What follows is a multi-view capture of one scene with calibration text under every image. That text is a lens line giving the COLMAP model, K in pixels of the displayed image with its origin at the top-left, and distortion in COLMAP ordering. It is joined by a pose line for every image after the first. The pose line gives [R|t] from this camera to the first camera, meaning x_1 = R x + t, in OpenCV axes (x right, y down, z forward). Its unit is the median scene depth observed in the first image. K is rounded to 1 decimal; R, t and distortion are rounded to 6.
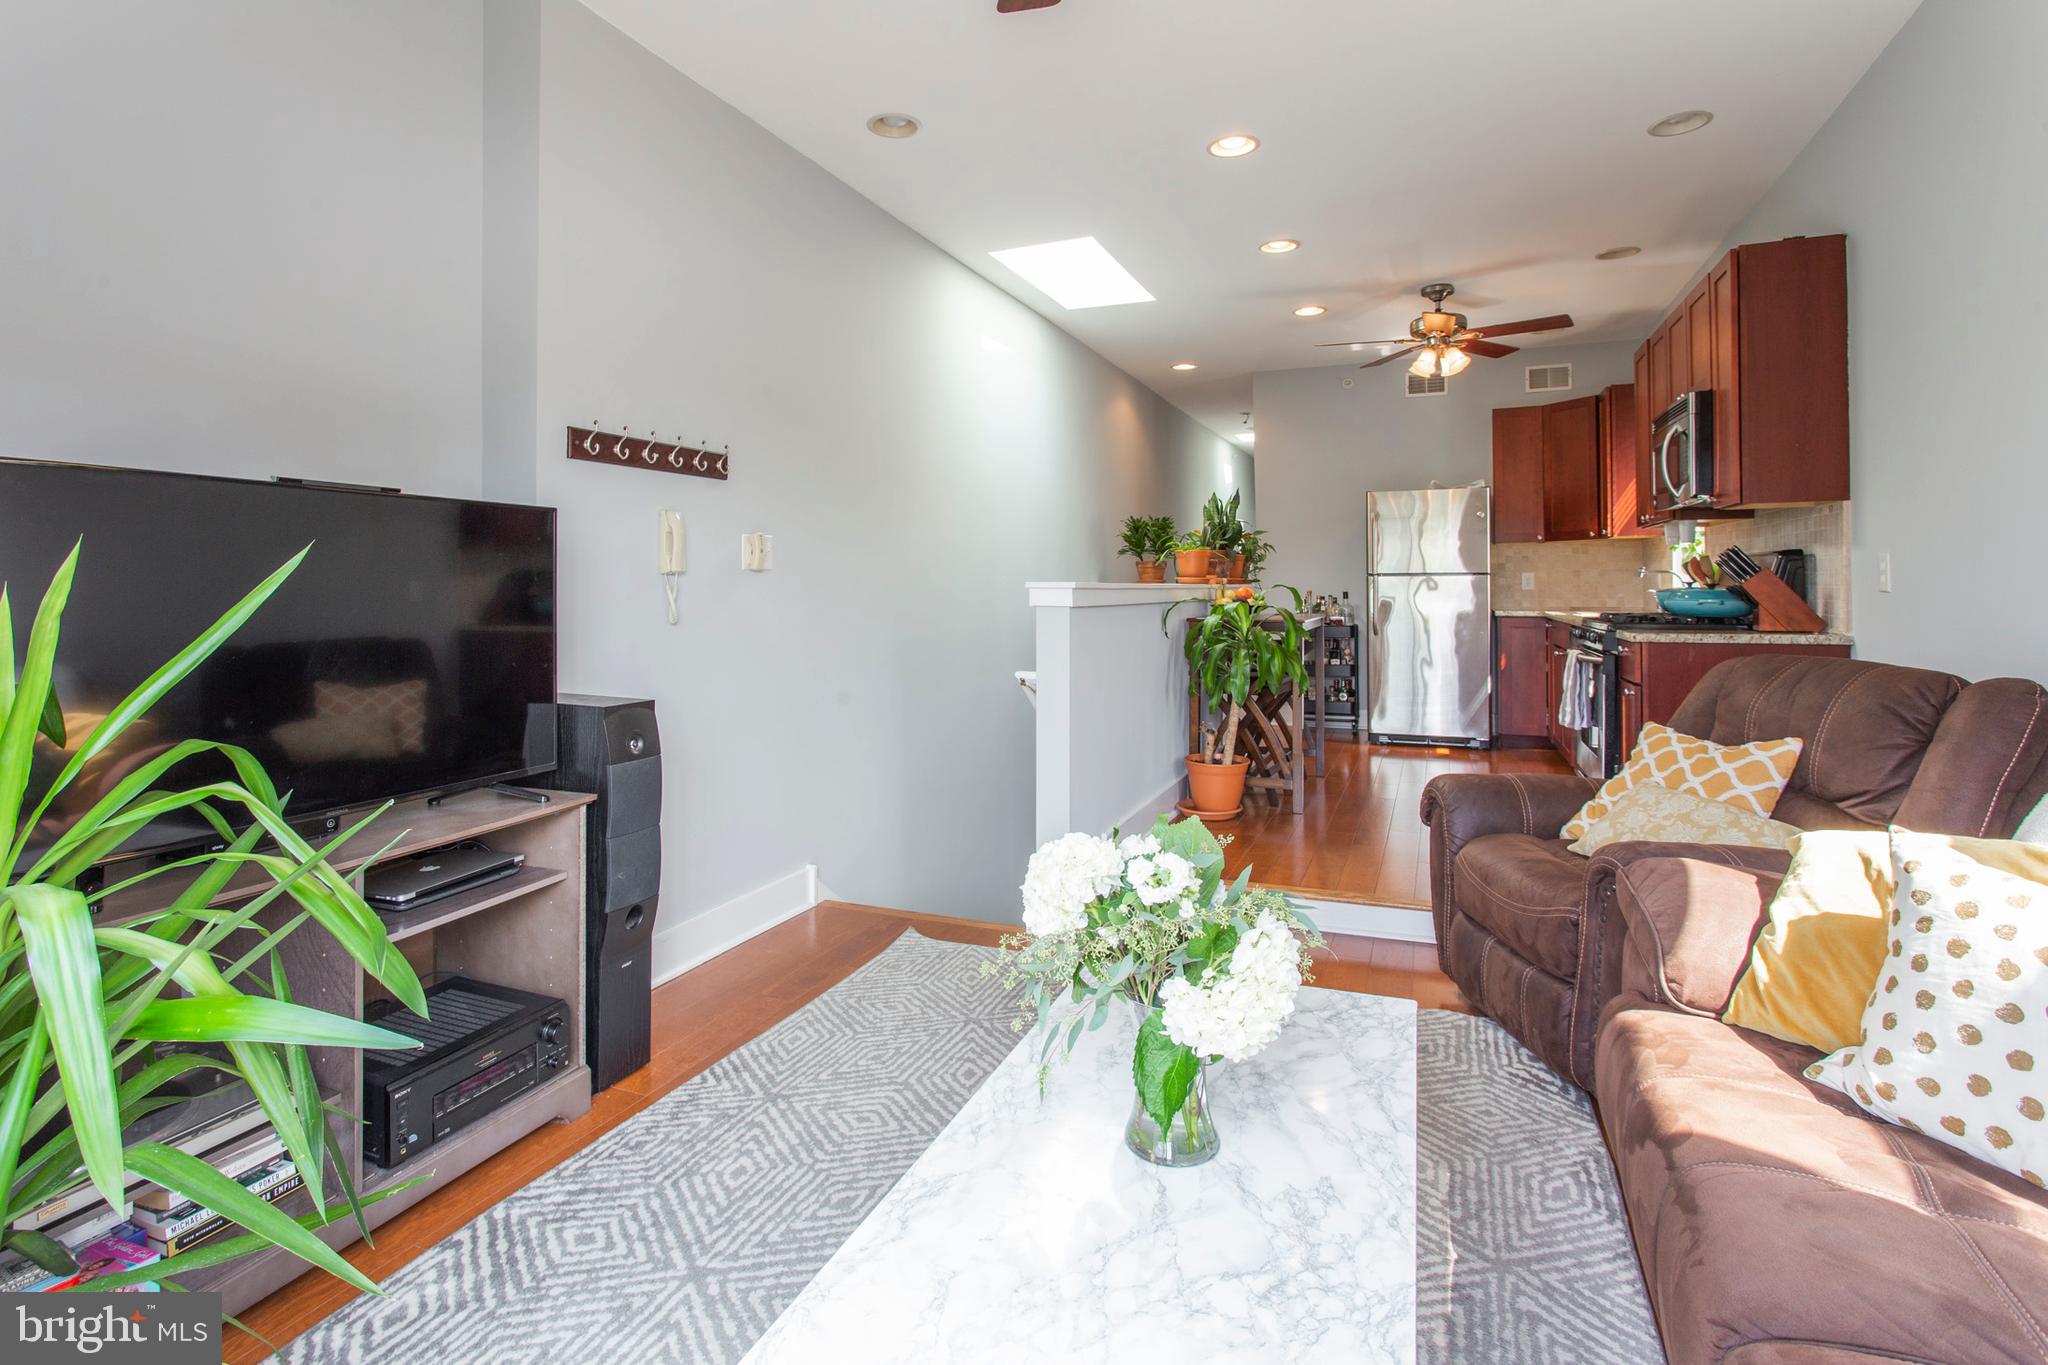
lens RADIAL K [[1006.0, 0, 986.9], [0, 1006.0, 581.5], [0, 0, 1]] dist [-0.014170, 0.006417]
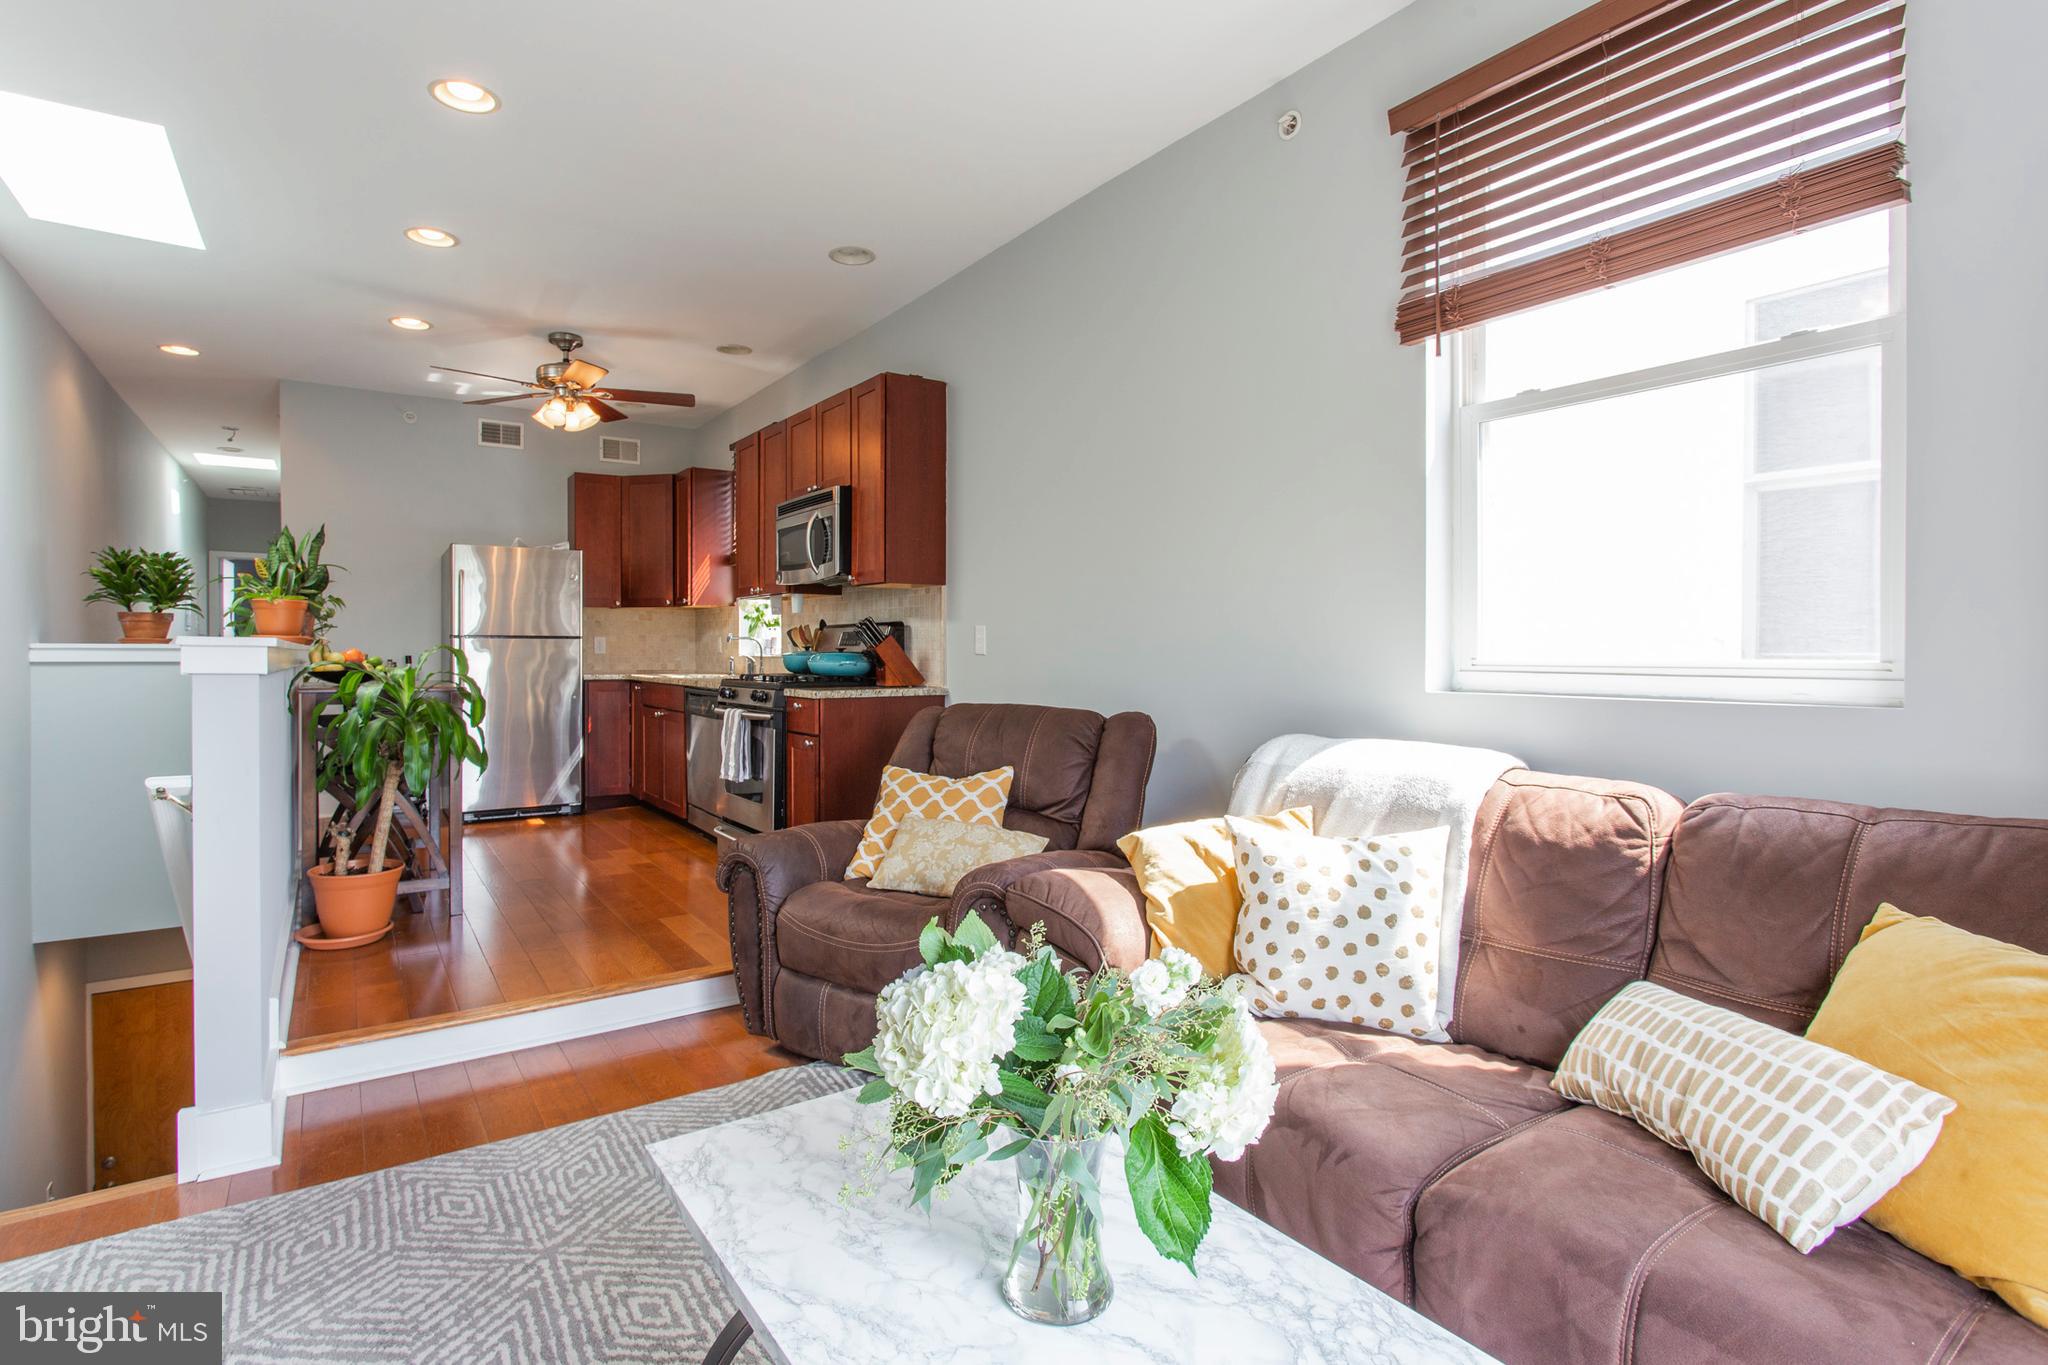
lens RADIAL K [[1006.0, 0, 990.1], [0, 1006.0, 660.3], [0, 0, 1]] dist [-0.014170, 0.006417]
pose [[0.540664, -0.002188, 0.841236, -0.135012], [-0.008824, 0.999927, 0.008272, 0.003586], [-0.841192, -0.011895, 0.540606, 0.140744]]
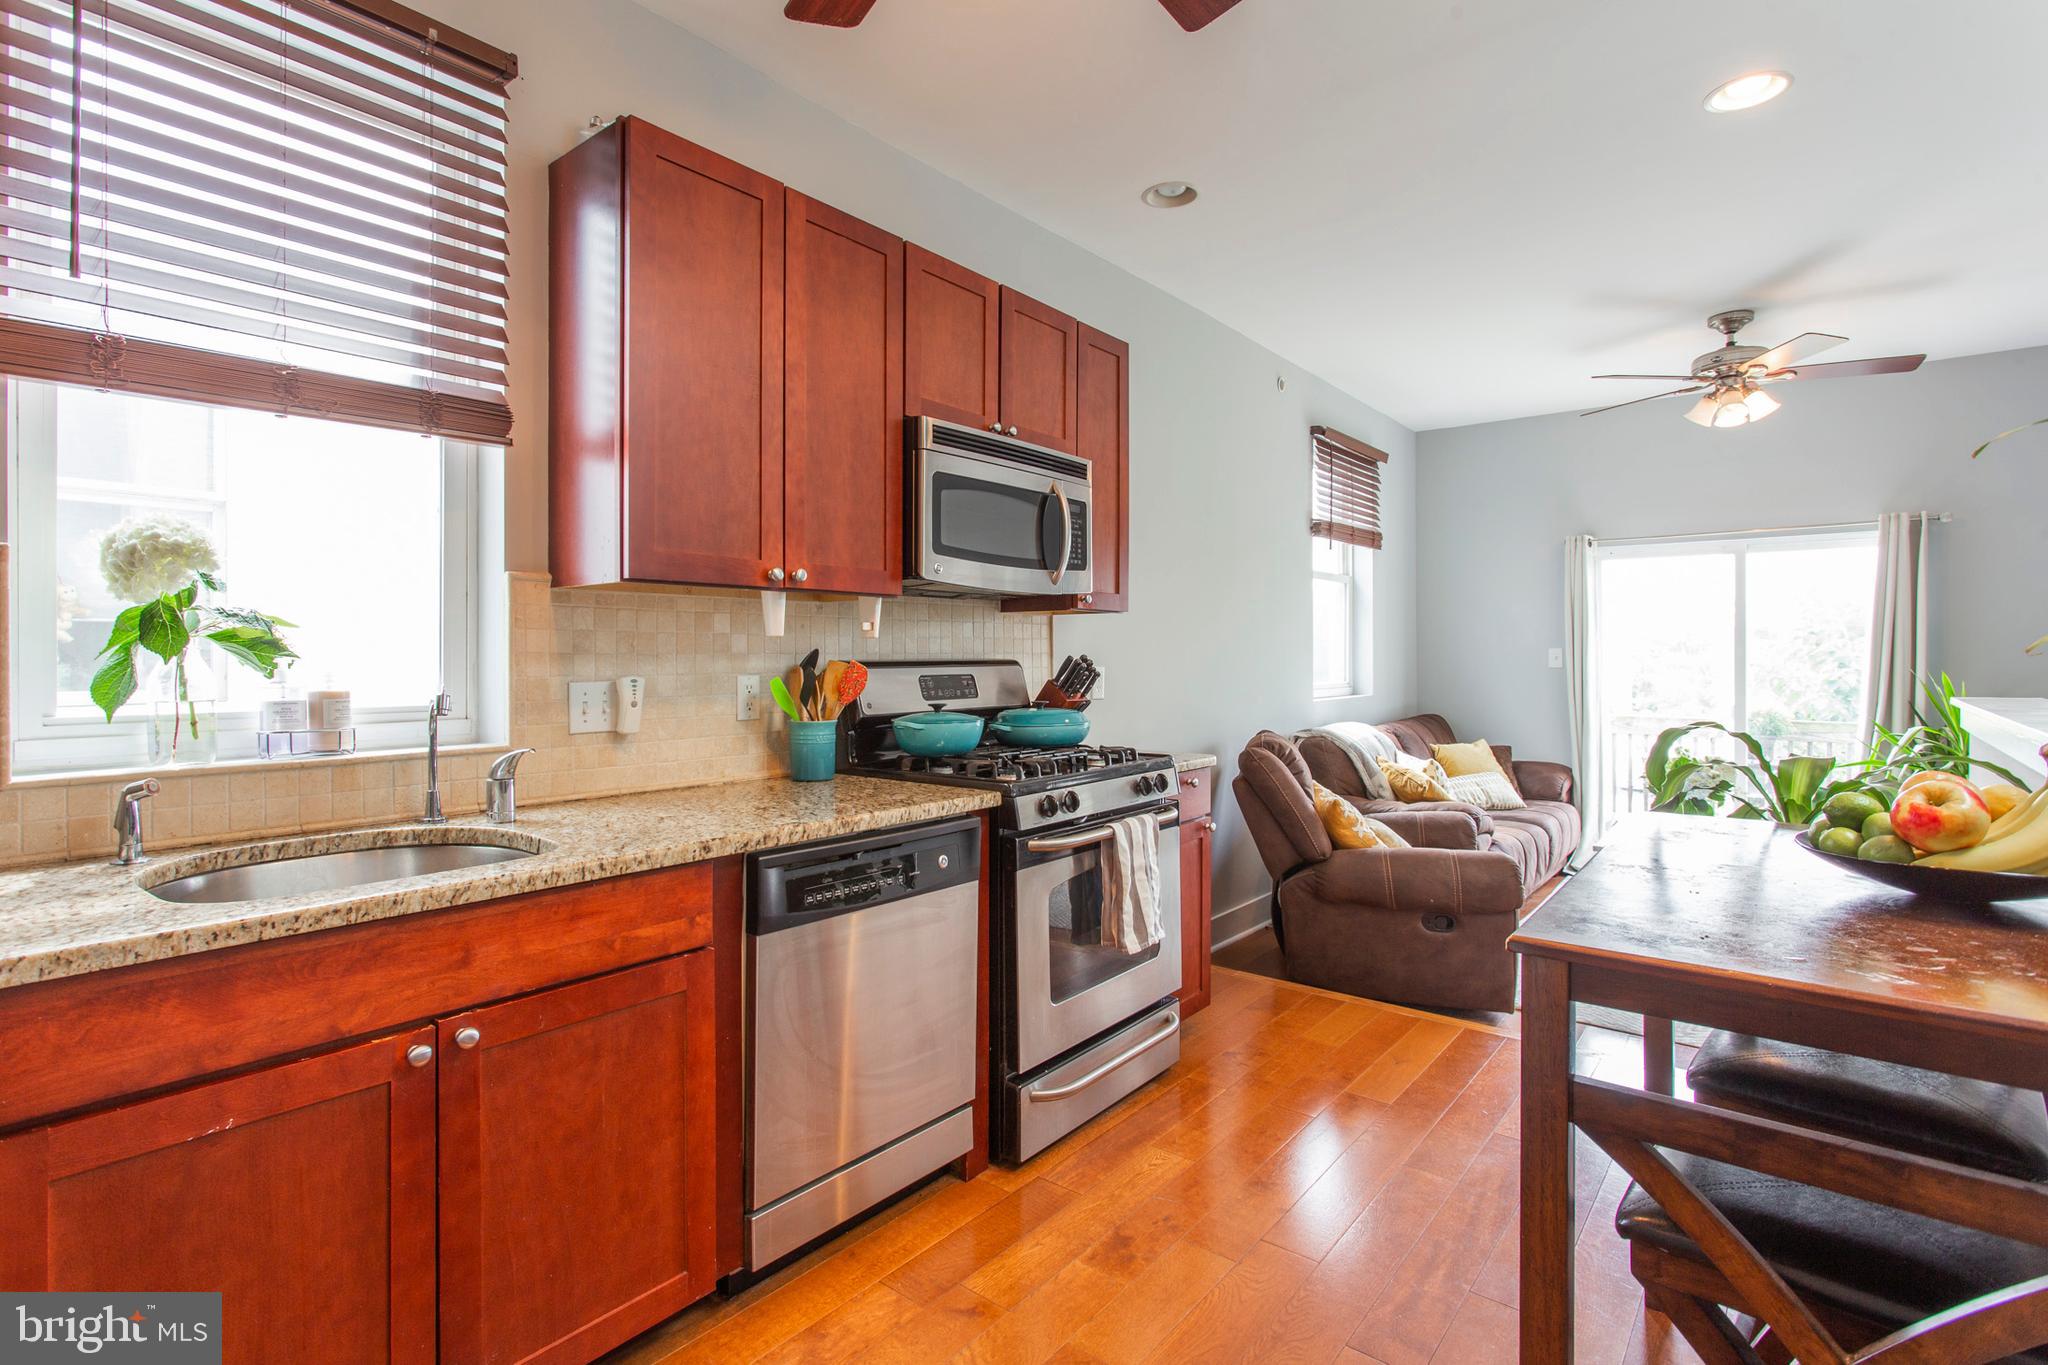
lens RADIAL K [[928.6, 0, 1052.5], [0, 928.6, 662.6], [0, 0, 1]] dist [-0.003892, 0.000084]
pose [[-0.965113, 0.004000, 0.261803, 0.370107], [0.004811, 0.999985, 0.002460, -0.020588], [-0.261790, 0.003633, -0.965118, 1.180694]]
